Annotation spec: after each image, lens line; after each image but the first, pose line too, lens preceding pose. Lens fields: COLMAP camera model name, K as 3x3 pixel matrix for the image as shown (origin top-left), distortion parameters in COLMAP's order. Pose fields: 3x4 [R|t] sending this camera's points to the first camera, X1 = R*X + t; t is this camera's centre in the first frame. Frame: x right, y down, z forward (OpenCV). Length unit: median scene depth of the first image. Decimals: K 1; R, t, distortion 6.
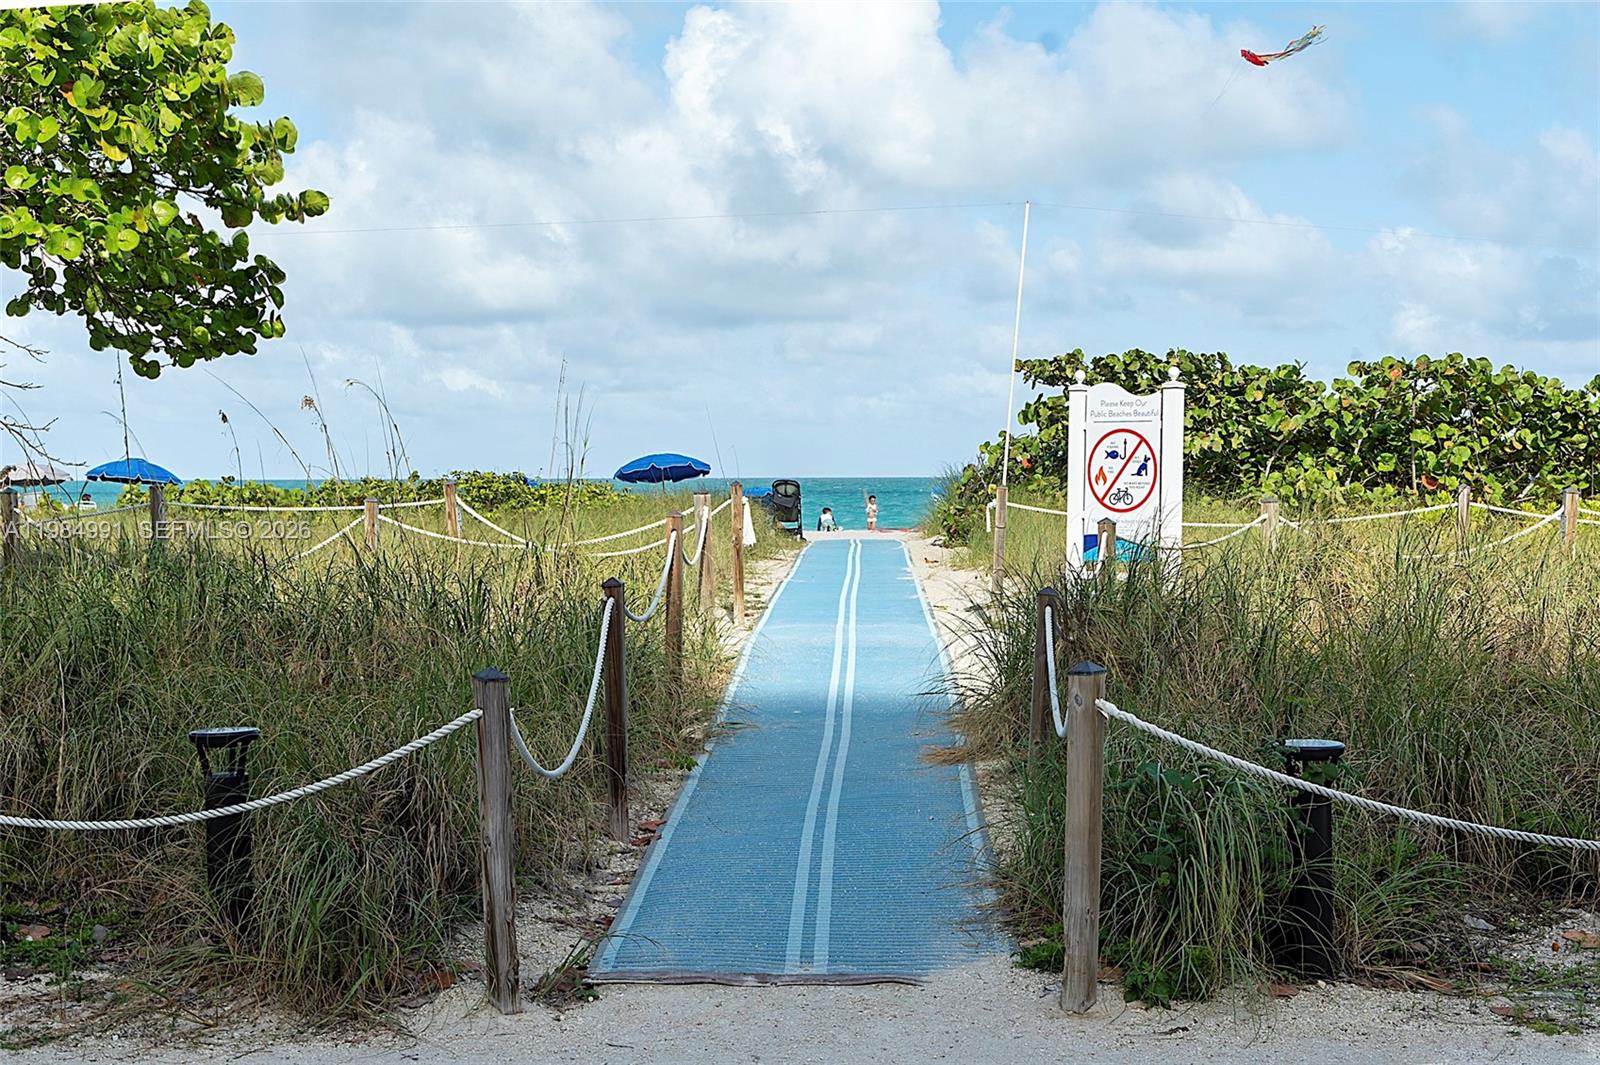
lens RADIAL K [[2094.6, 0, 803.9], [0, 2094.6, 531.9], [0, 0, 1]] dist [-0.020281, 0.000000]
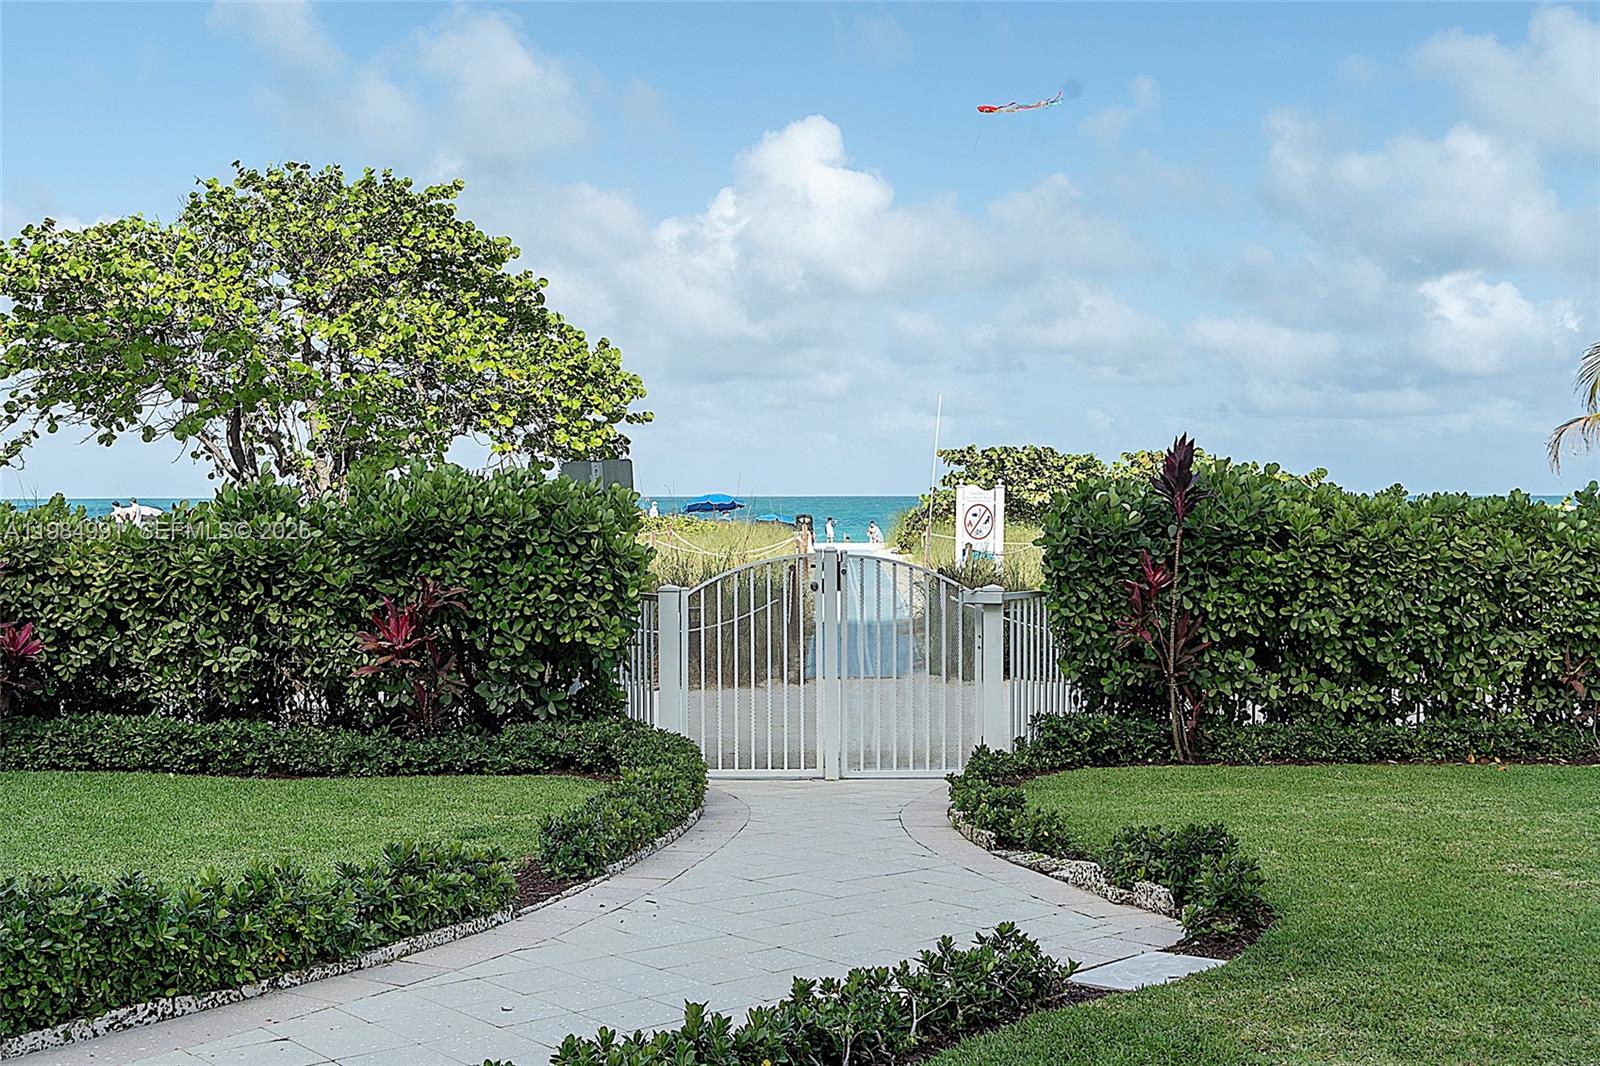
lens RADIAL K [[1787.7, 0, 795.8], [0, 1787.7, 534.1], [0, 0, 1]] dist [0.011343, 0.000000]
pose [[0.999905, -0.001645, 0.013662, -0.045114], [0.001707, 0.999988, -0.004578, -0.003667], [-0.013654, 0.004601, 0.999896, -0.559989]]
